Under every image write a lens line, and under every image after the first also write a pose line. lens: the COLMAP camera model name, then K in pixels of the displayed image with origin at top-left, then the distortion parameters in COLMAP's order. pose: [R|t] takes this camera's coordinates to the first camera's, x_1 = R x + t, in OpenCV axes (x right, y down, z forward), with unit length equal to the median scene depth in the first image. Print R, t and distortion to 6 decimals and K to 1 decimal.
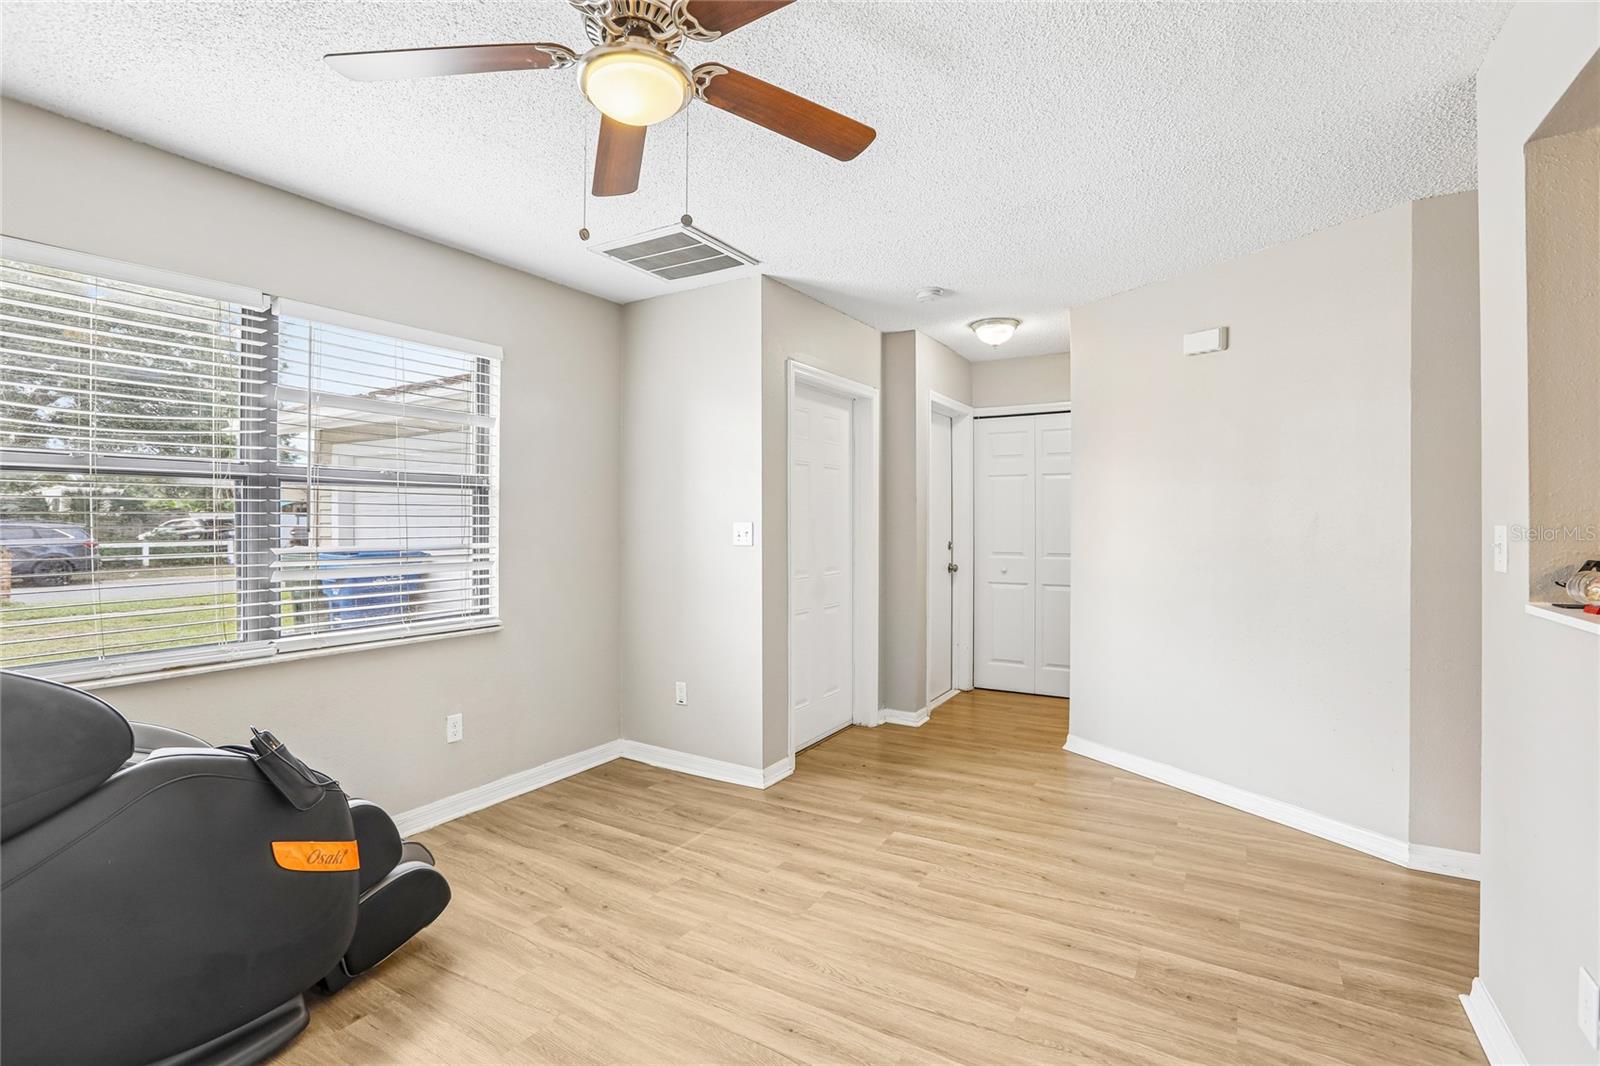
lens RADIAL K [[732.9, 0, 803.3], [0, 732.9, 521.9], [0, 0, 1]] dist [-0.030847, 0.006035]
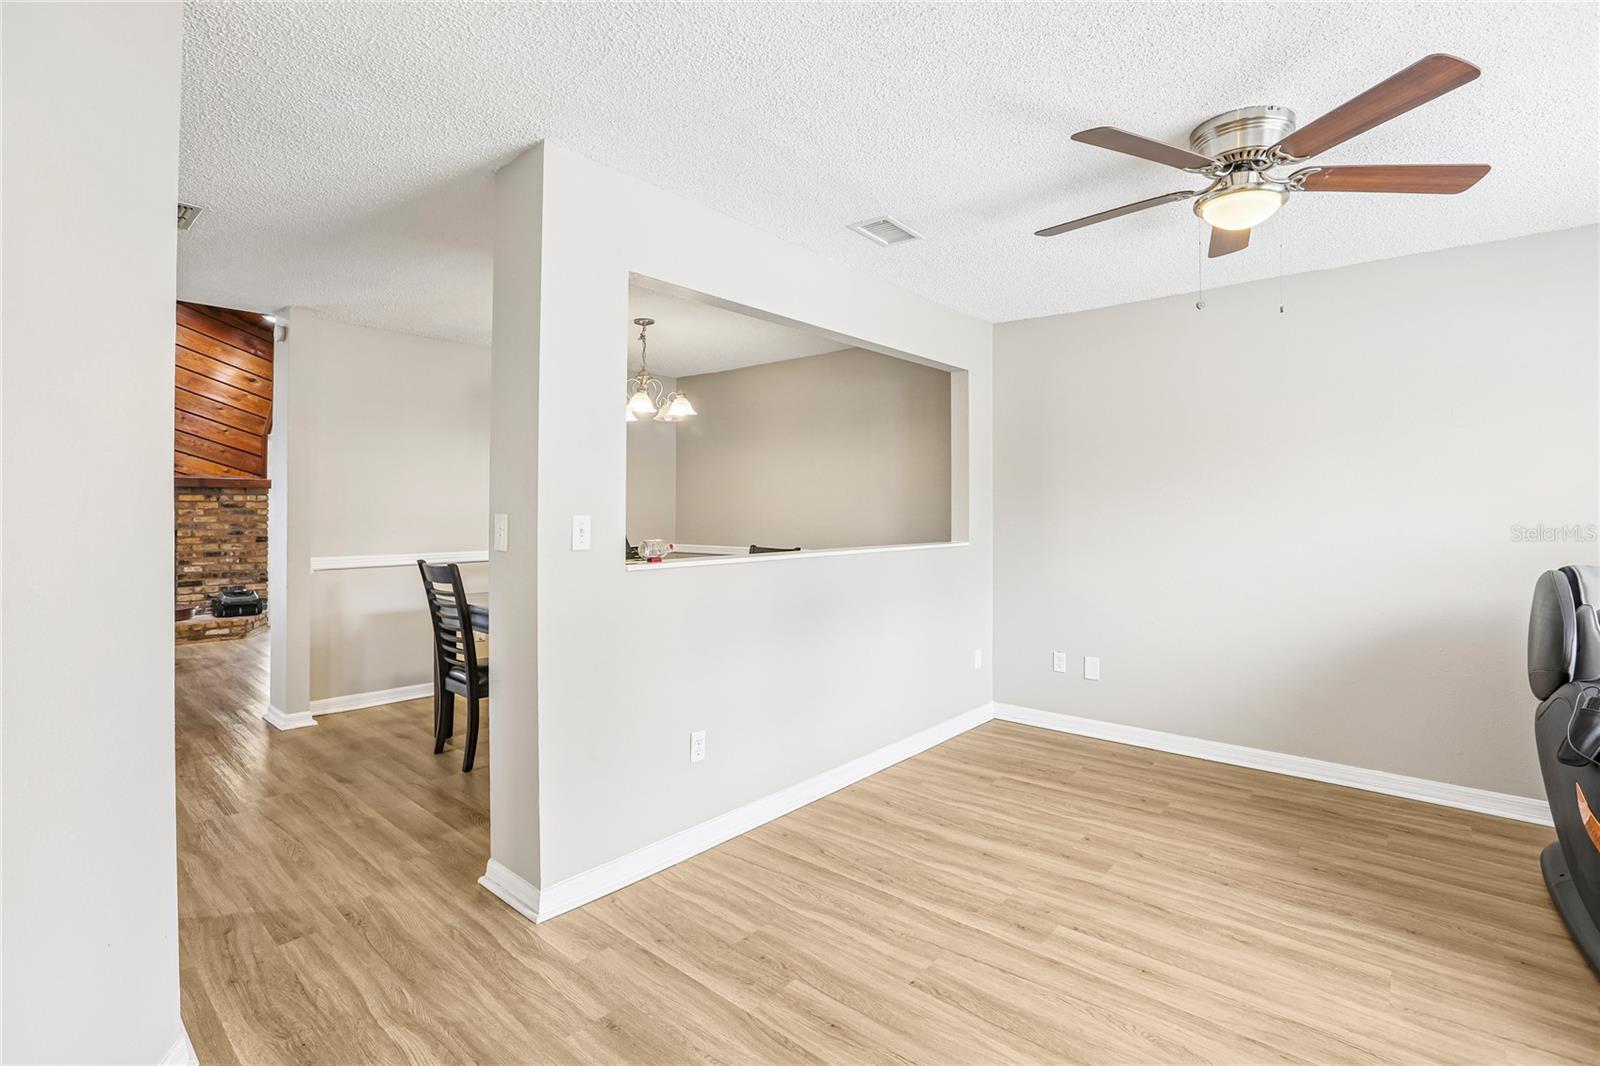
lens RADIAL K [[732.9, 0, 794.6], [0, 732.9, 511.1], [0, 0, 1]] dist [-0.030847, 0.006035]
pose [[-0.983541, -0.001695, 0.180675, 0.194431], [-0.002240, 0.999994, -0.002813, -0.002430], [-0.180669, -0.003172, -0.983539, 1.358873]]
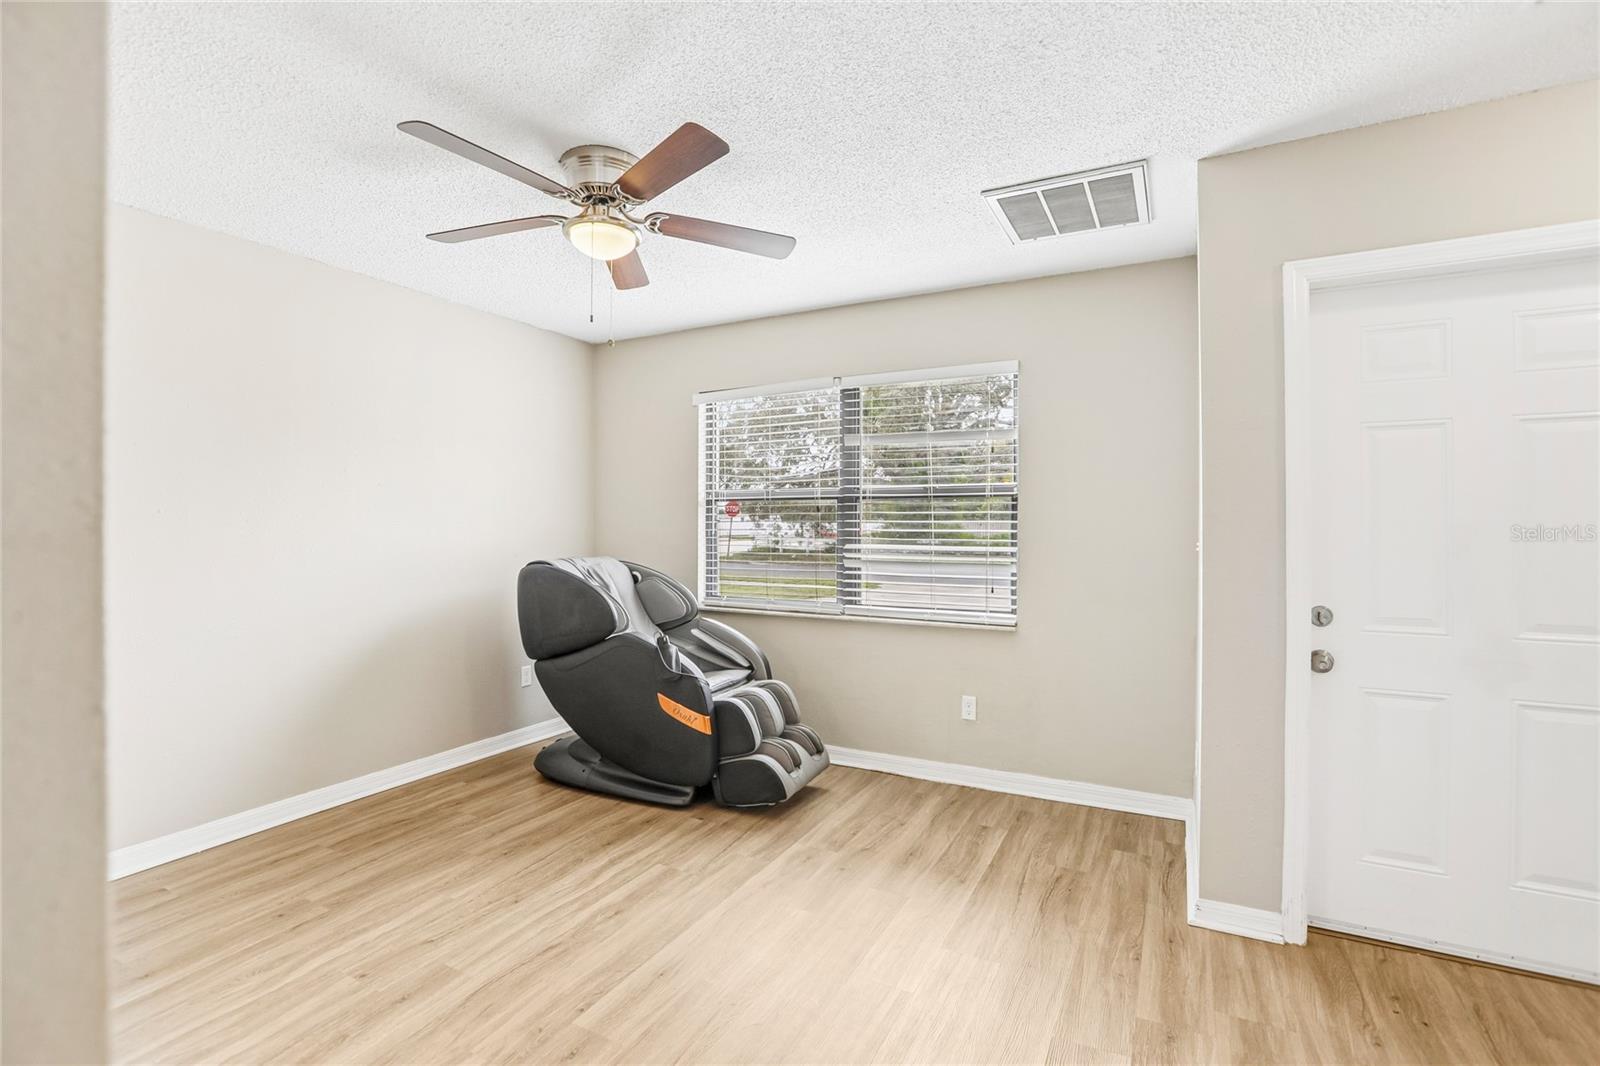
lens RADIAL K [[732.9, 0, 799.4], [0, 732.9, 532.0], [0, 0, 1]] dist [-0.030847, 0.006035]
pose [[0.059864, 0.010464, -0.998152, 0.699050], [-0.002574, 0.999943, 0.010329, -0.004802], [0.998203, 0.001951, 0.059888, 0.711451]]
